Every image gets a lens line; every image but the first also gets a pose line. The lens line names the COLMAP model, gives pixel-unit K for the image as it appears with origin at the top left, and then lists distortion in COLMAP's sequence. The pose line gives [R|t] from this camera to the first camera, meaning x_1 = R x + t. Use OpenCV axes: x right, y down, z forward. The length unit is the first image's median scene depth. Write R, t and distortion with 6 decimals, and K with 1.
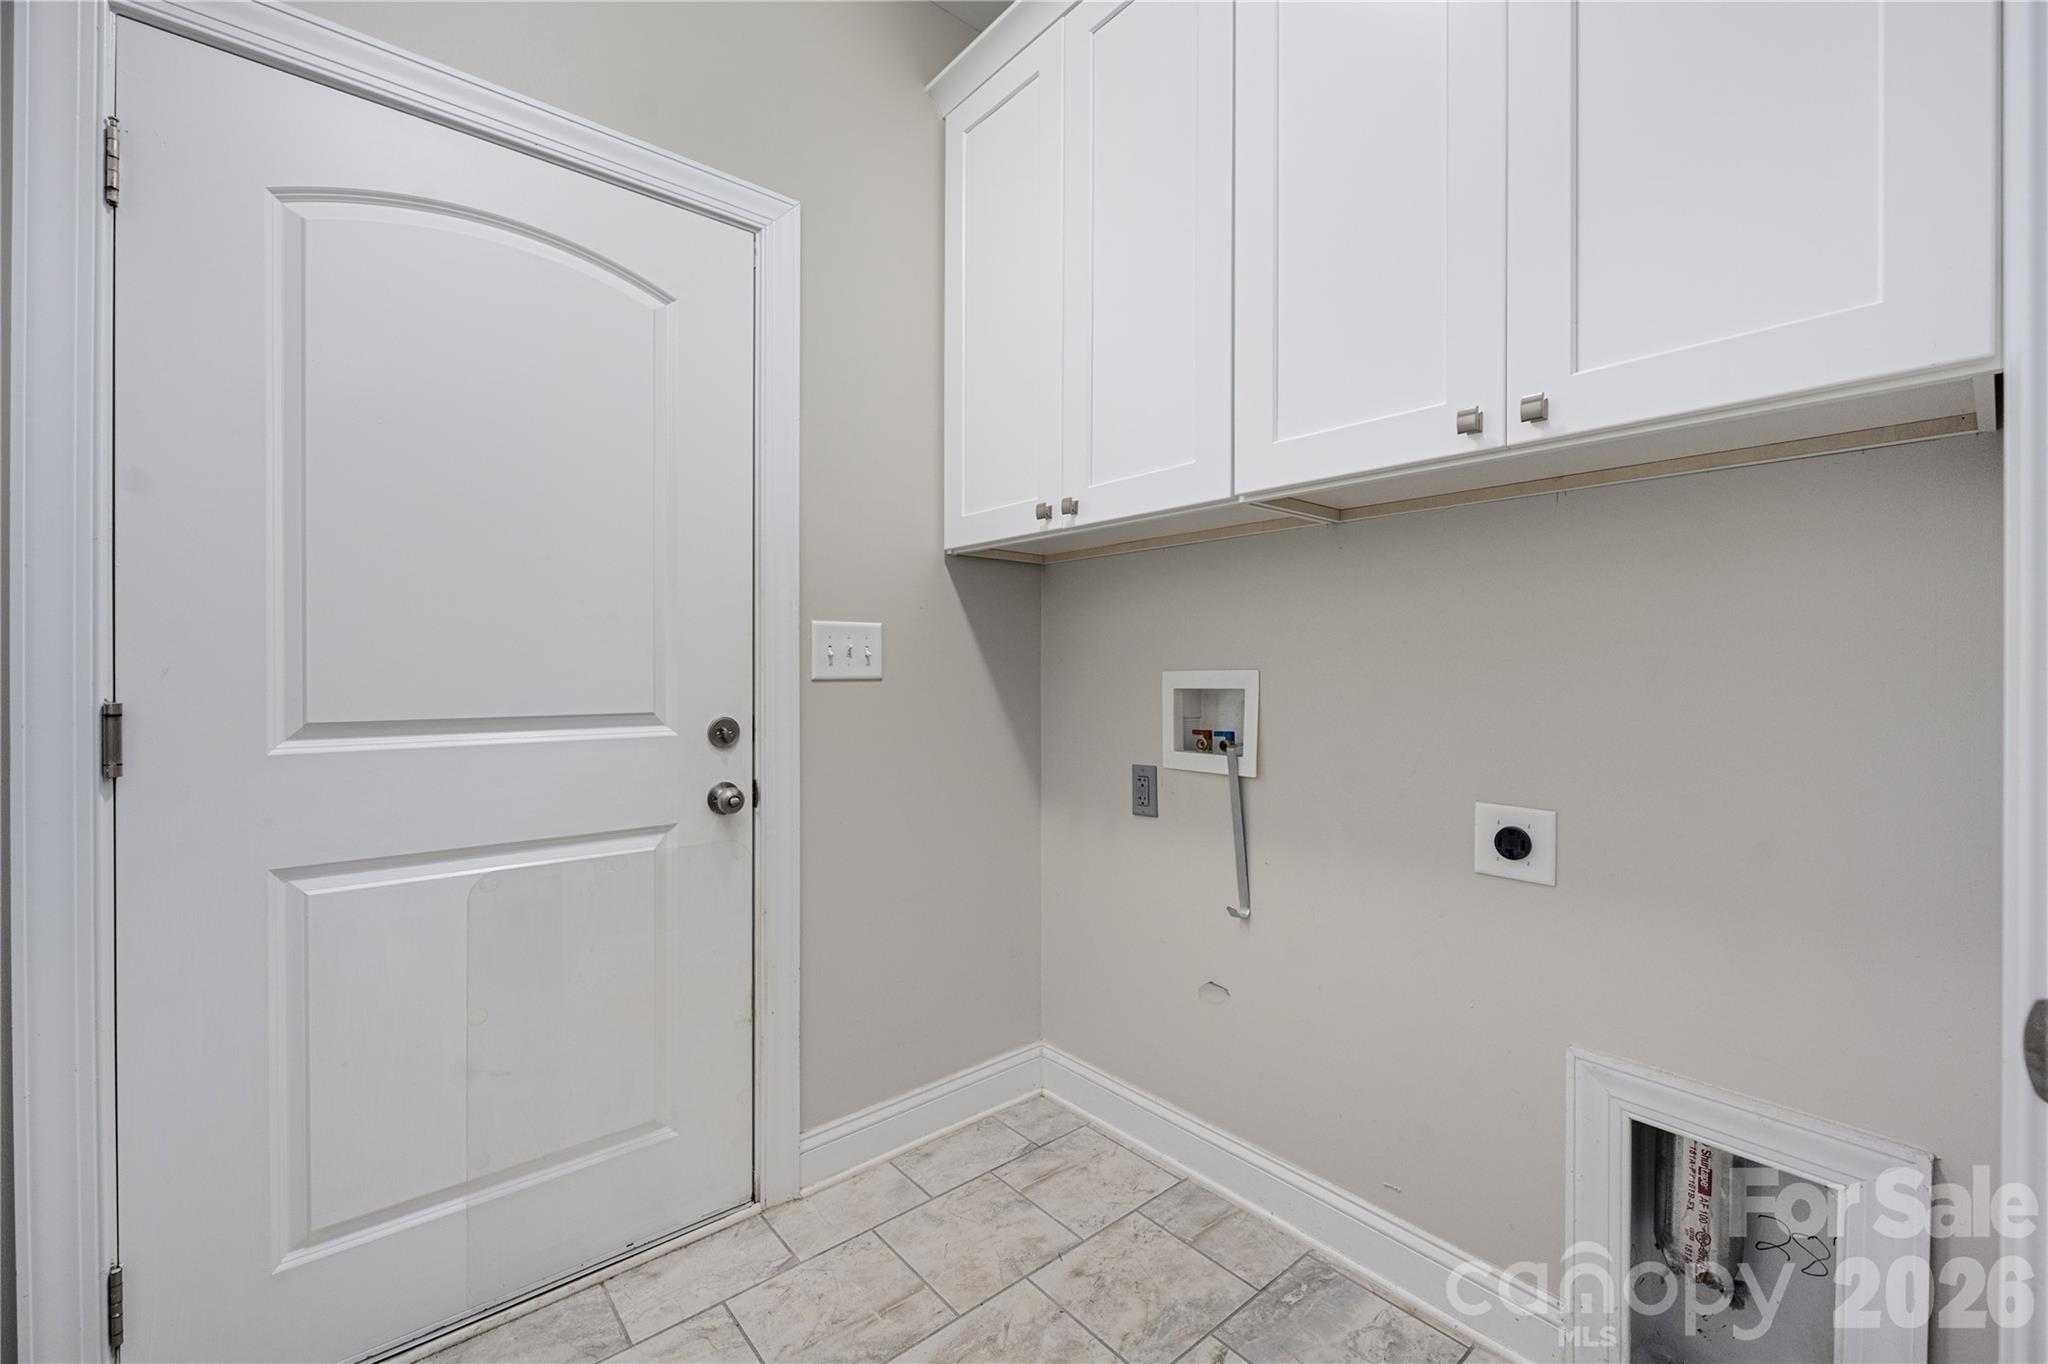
lens RADIAL K [[837.1, 0, 1024.1], [0, 837.1, 669.3], [0, 0, 1]] dist [-0.004545, -0.000186]
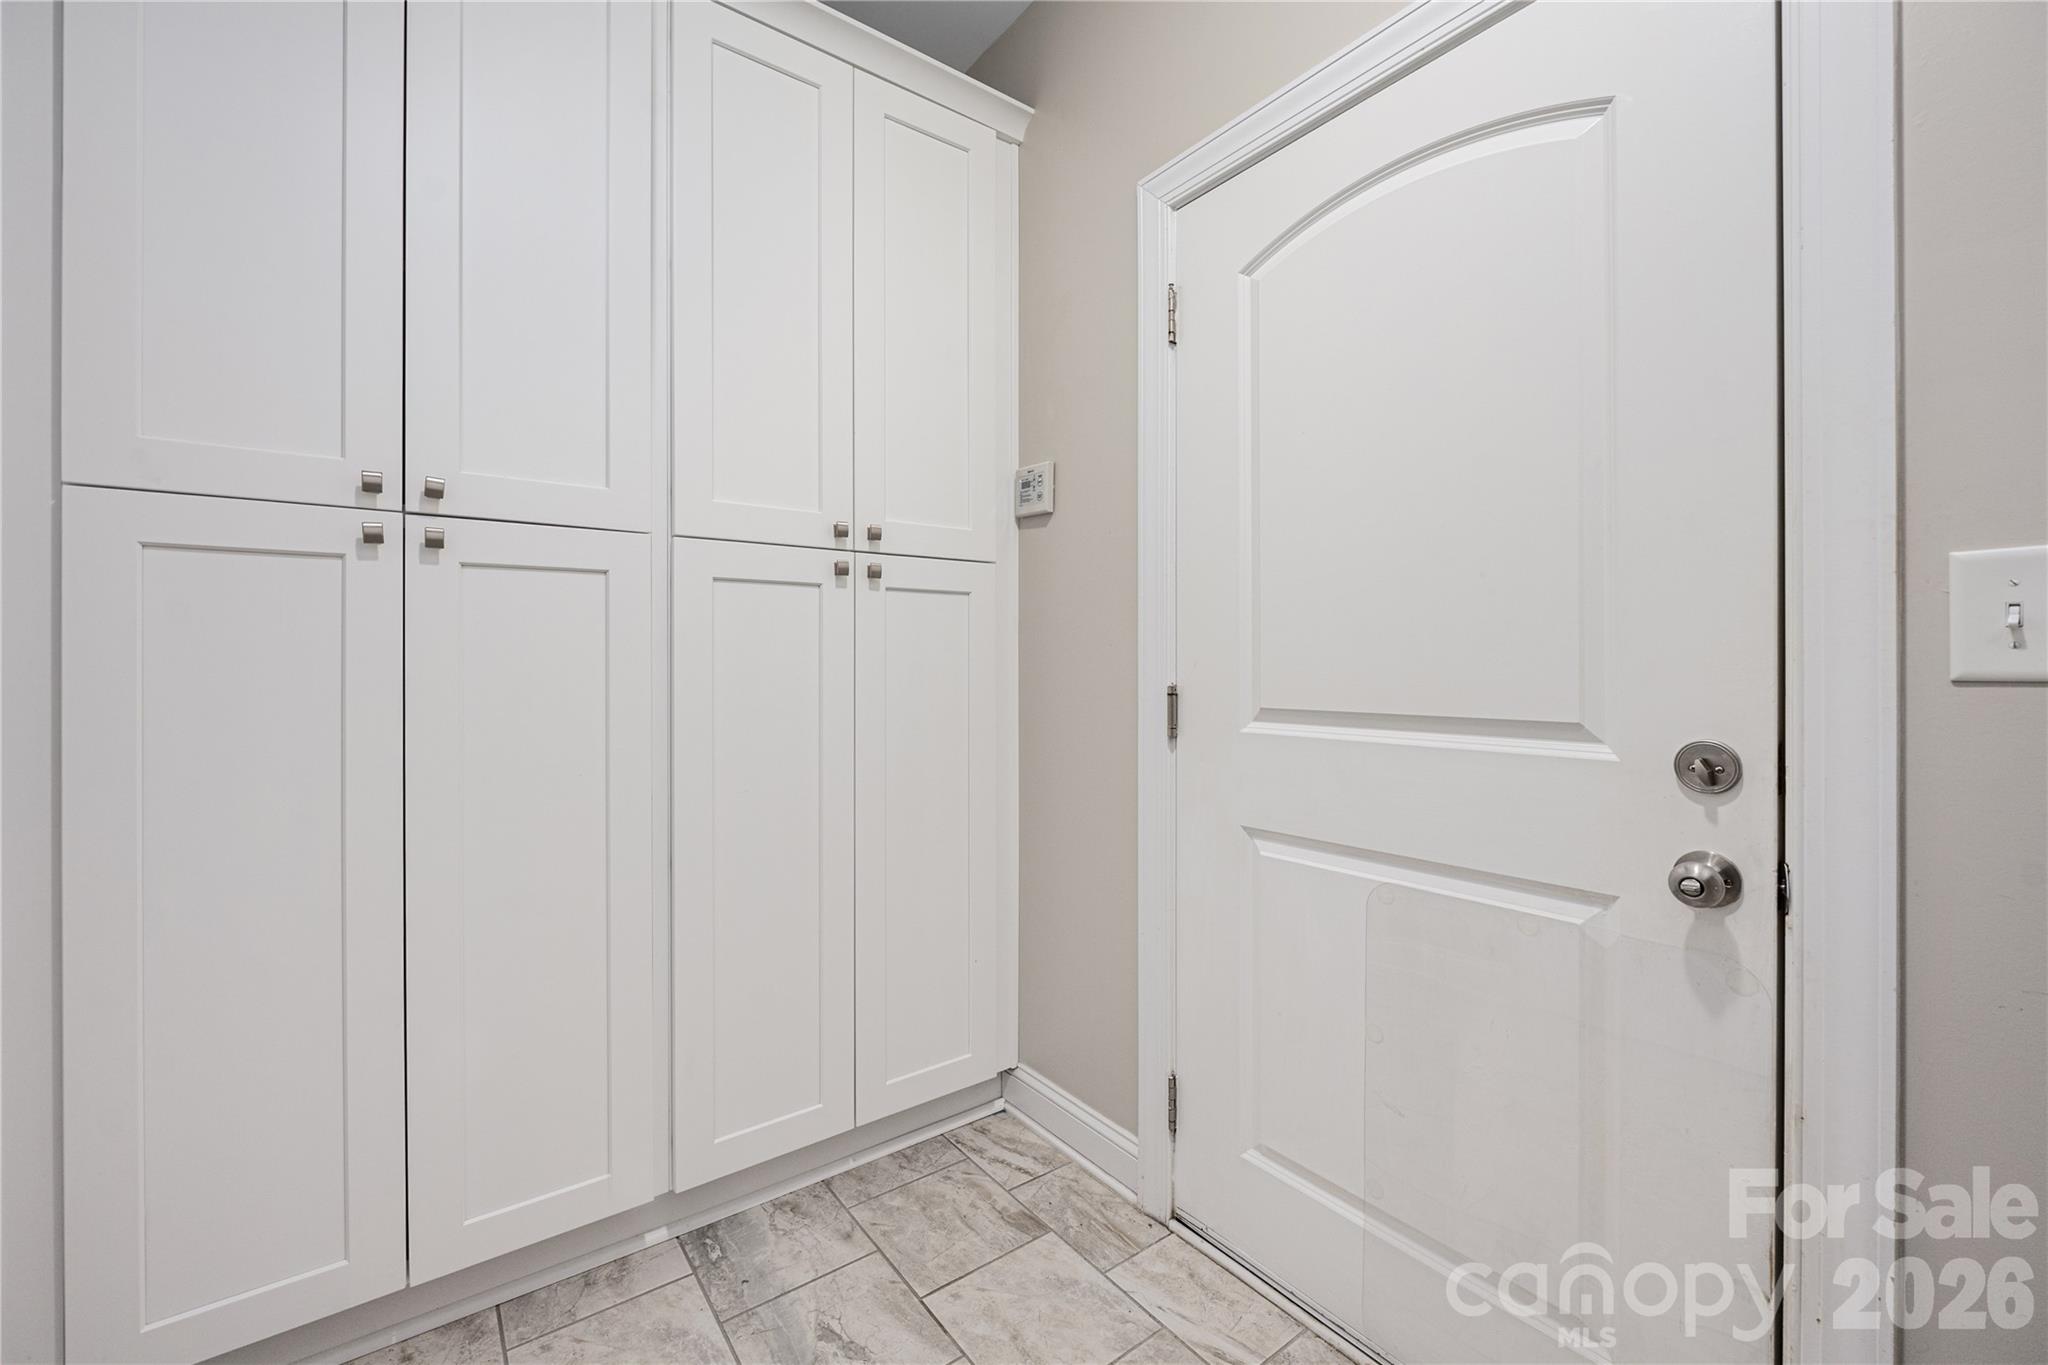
lens RADIAL K [[837.1, 0, 1022.2], [0, 837.1, 675.4], [0, 0, 1]] dist [-0.004545, -0.000186]
pose [[-0.063971, 0.001527, -0.997951, 0.268542], [-0.010469, 0.999943, 0.002201, 0.015877], [0.997897, 0.010588, -0.063951, 0.589558]]
